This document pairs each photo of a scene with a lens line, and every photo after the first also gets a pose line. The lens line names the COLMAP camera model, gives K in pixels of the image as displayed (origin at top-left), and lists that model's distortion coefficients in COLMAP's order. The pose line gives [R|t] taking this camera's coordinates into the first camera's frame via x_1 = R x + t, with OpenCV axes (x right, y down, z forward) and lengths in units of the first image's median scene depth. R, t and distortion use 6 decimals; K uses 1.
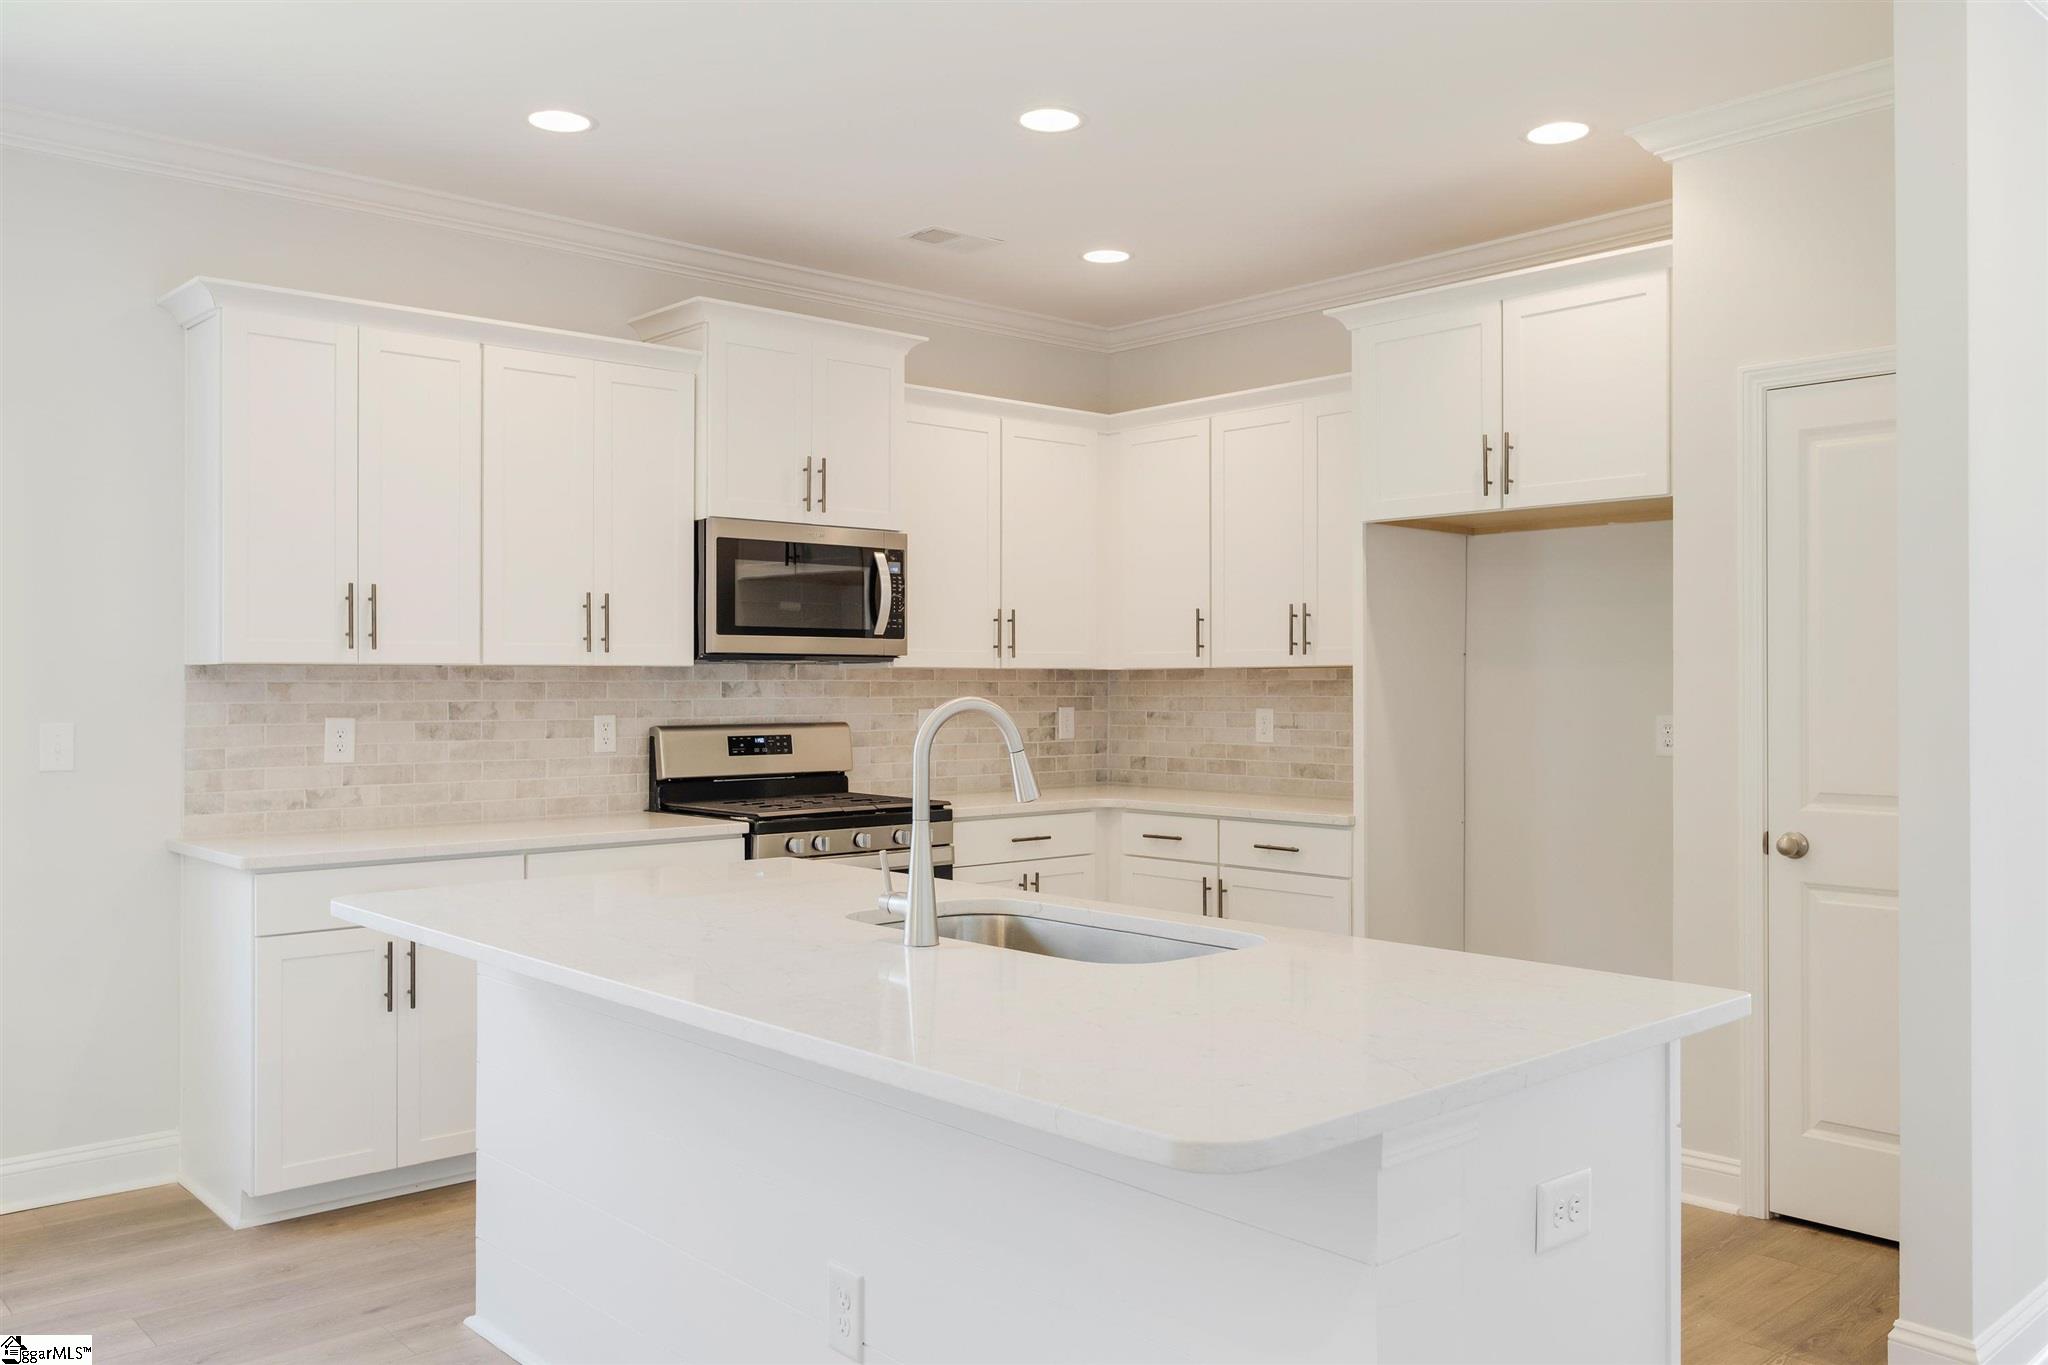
lens RADIAL K [[1624.0, 0, 1024.0], [0, 1624.0, 682.5], [0, 0, 1]] dist [0.036510, -0.027891]
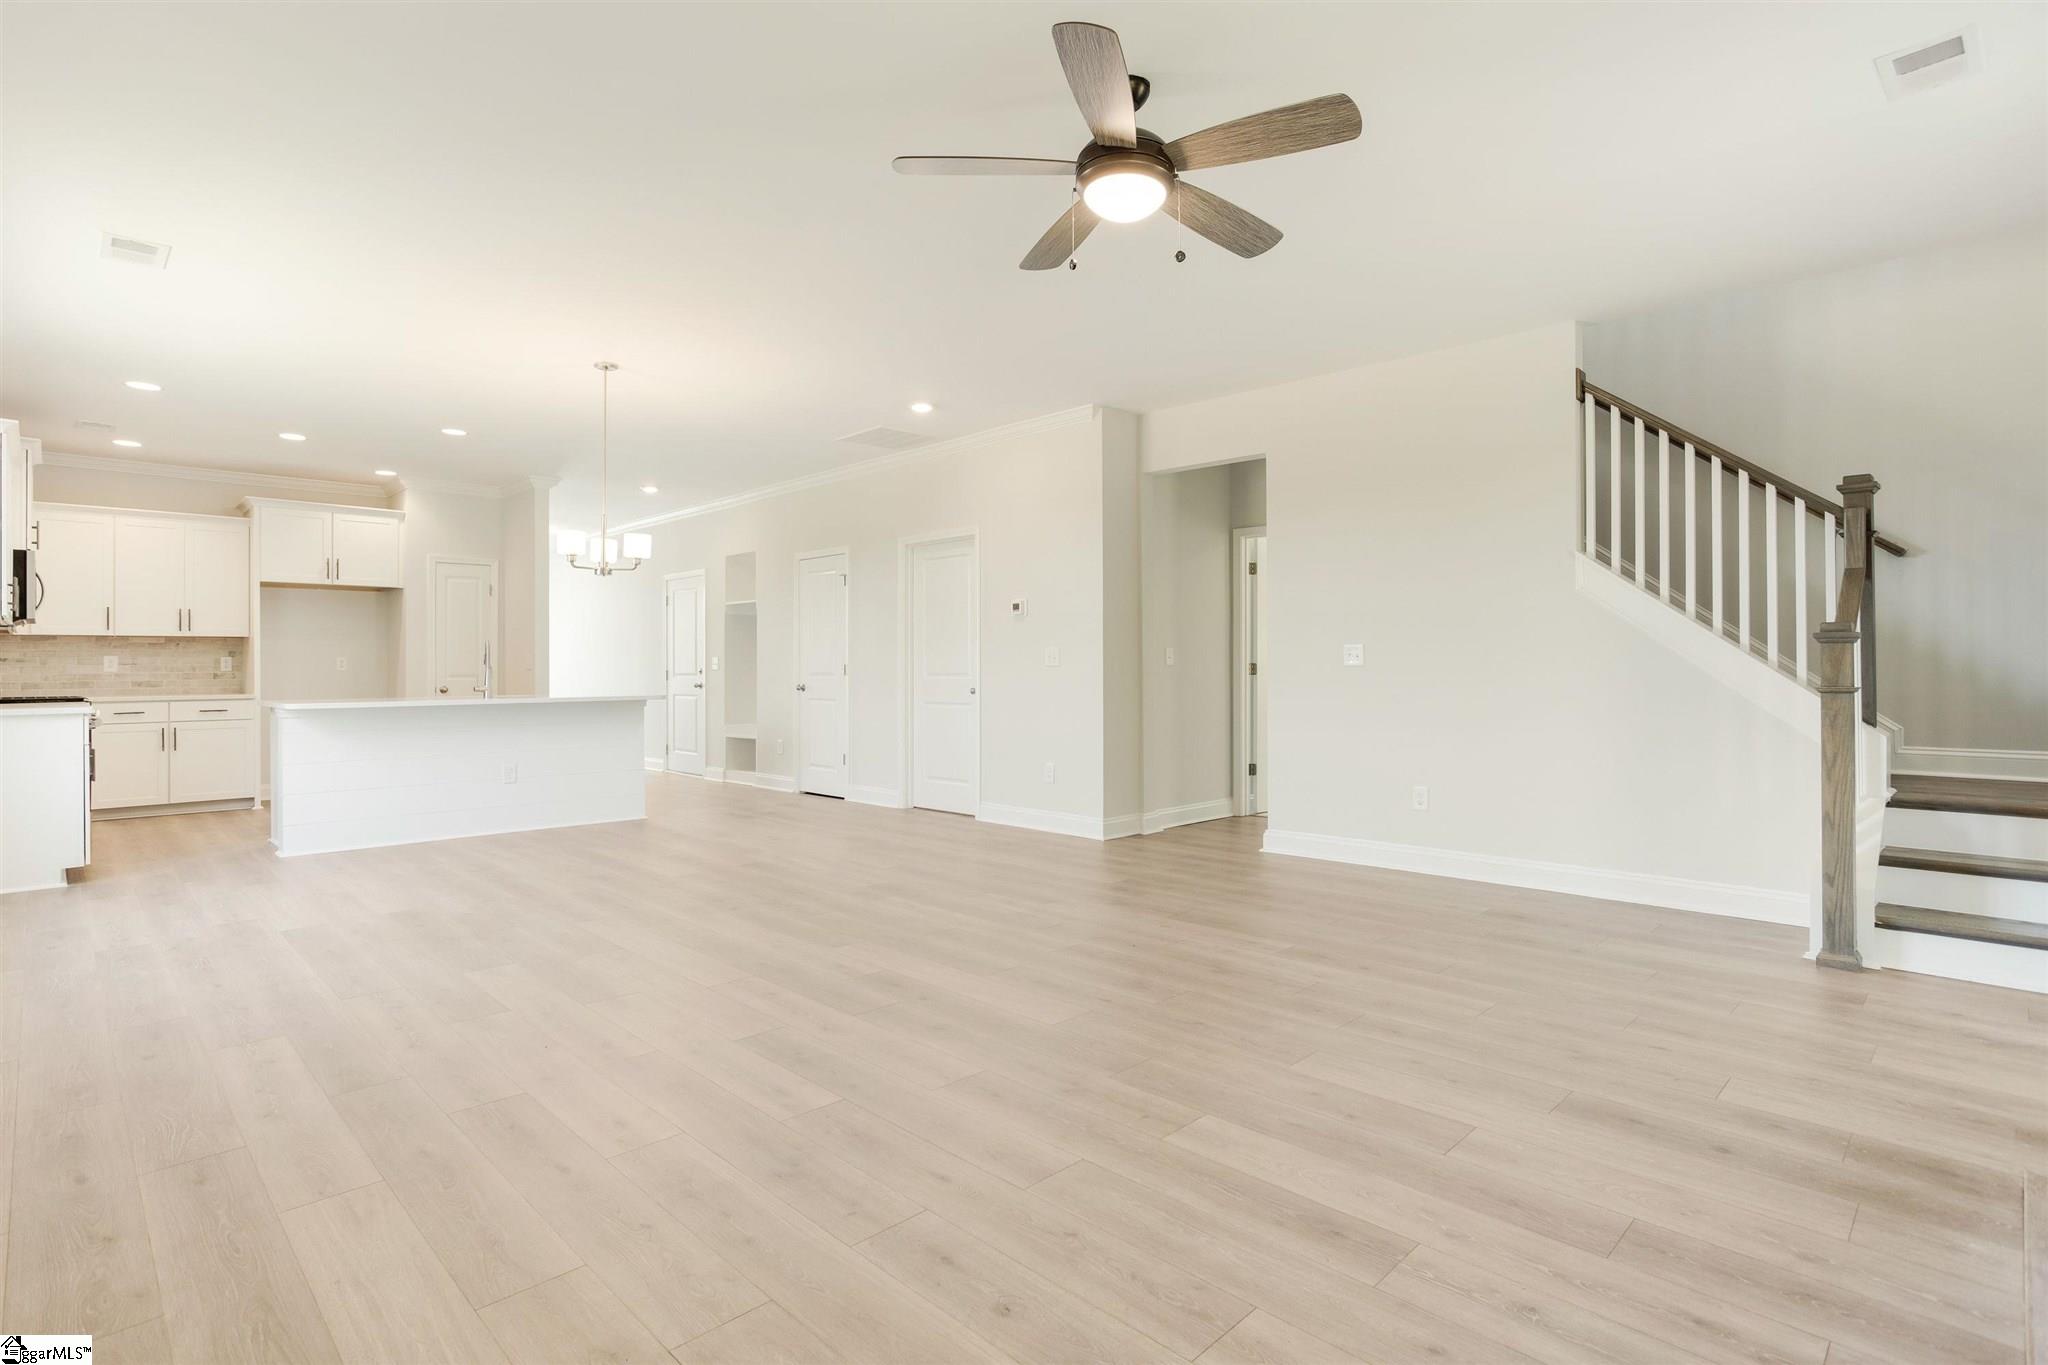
lens RADIAL K [[1011.3, 0, 1024.0], [0, 1011.3, 682.5], [0, 0, 1]] dist [-0.019901, 0.000321]
pose [[-0.052967, -0.018053, 0.998433, -1.470494], [0.003683, 0.999826, 0.018273, 0.038800], [-0.998589, 0.004645, -0.052891, -0.131590]]
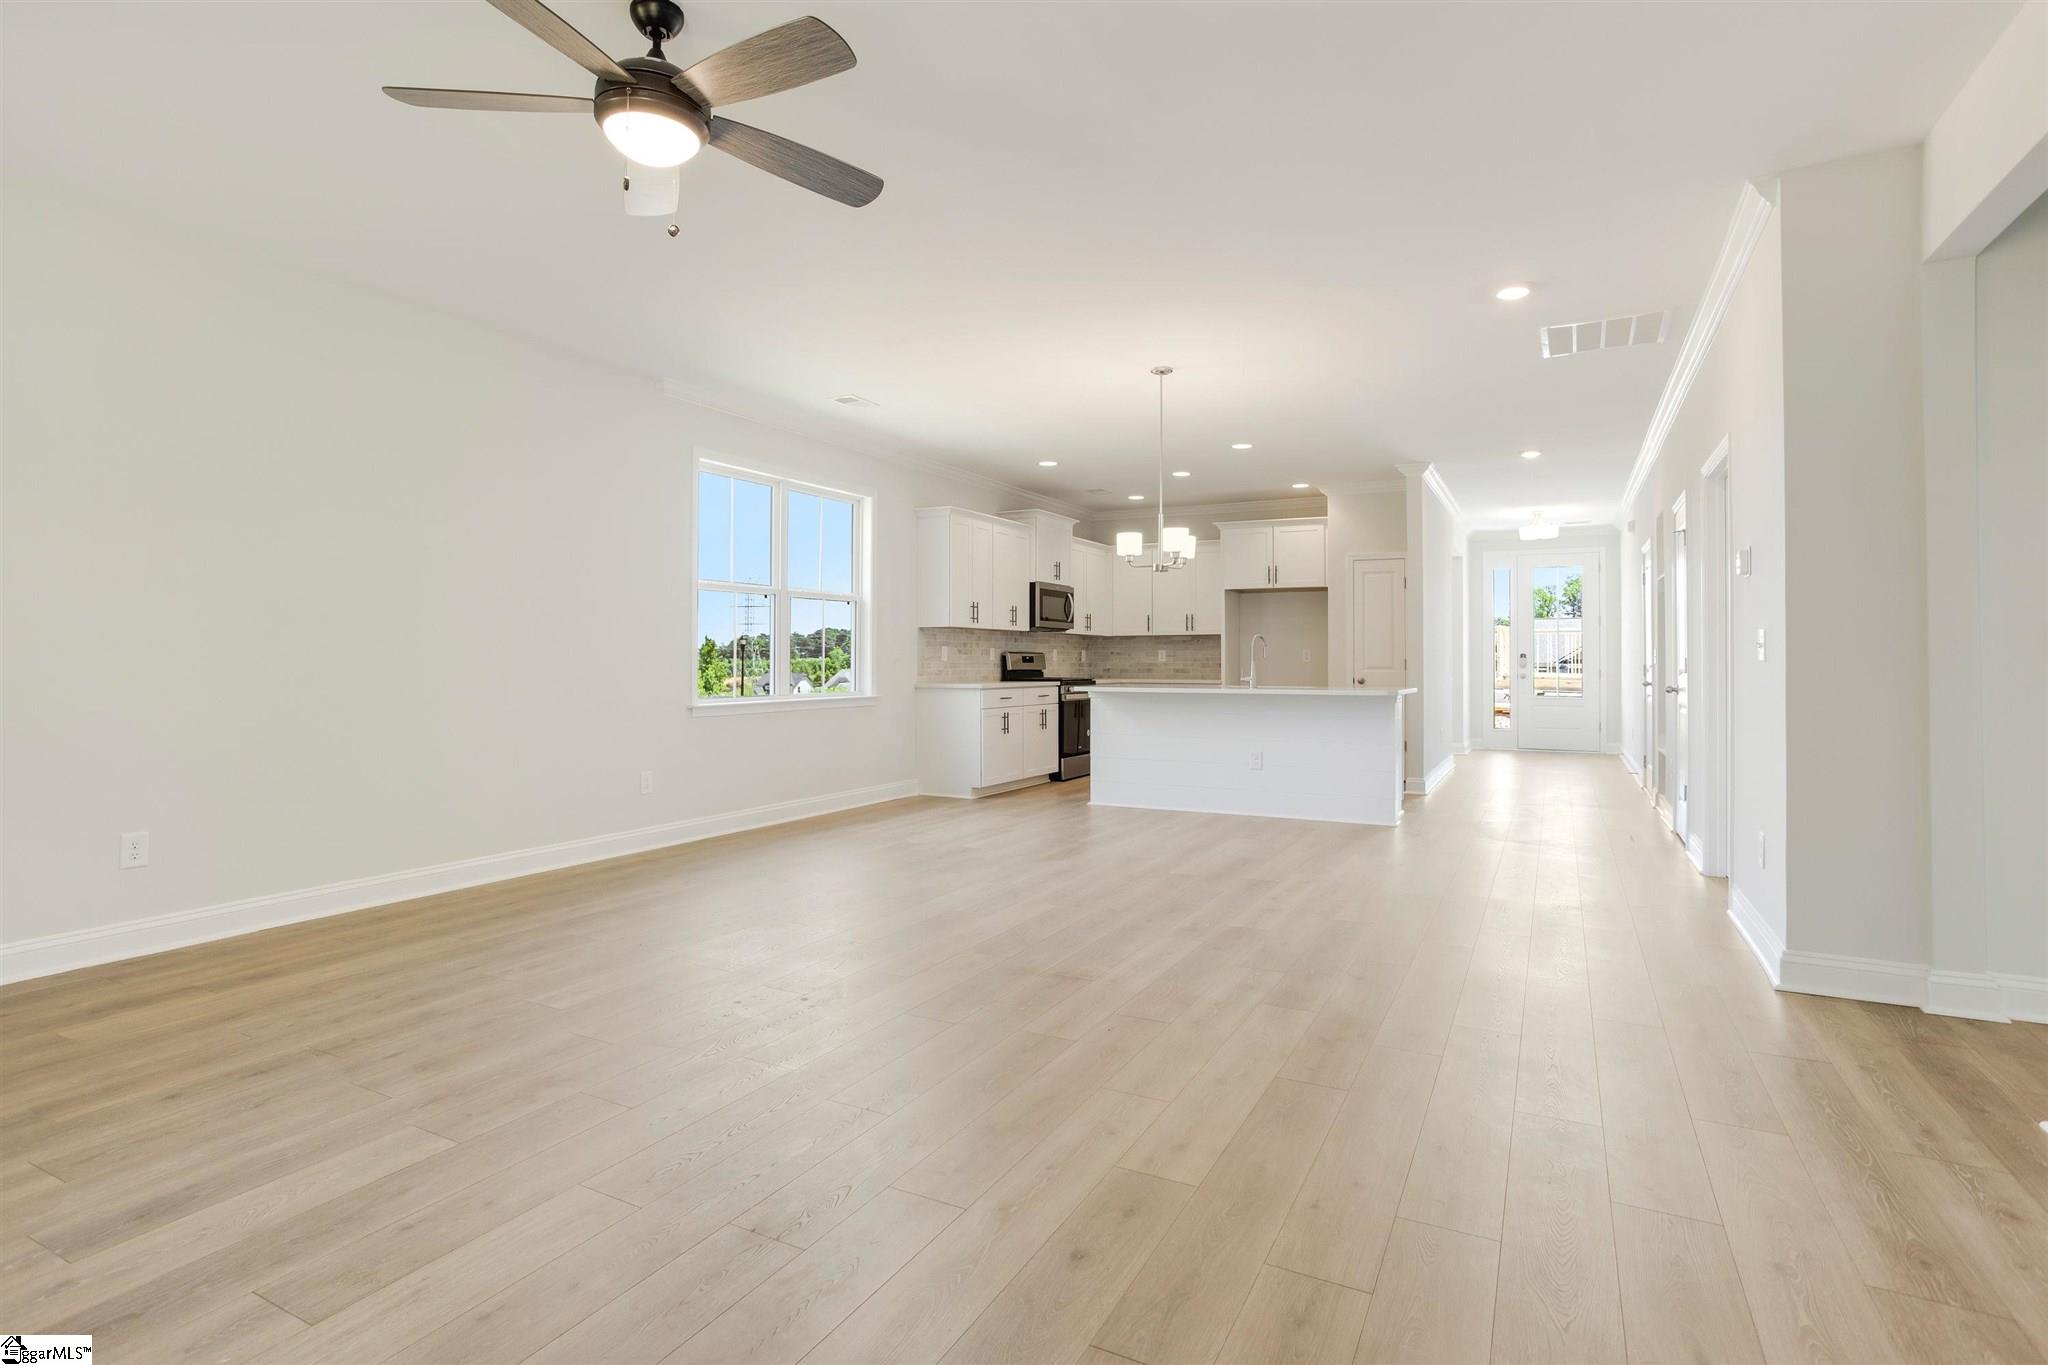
lens RADIAL K [[1036.7, 0, 1032.8], [0, 1036.7, 649.6], [0, 0, 1]] dist [-0.021109, 0.000247]
pose [[0.937732, 0.007672, 0.347276, -0.871090], [-0.003578, 0.999916, -0.012426, 0.048239], [-0.347342, 0.010410, 0.937681, -0.798092]]
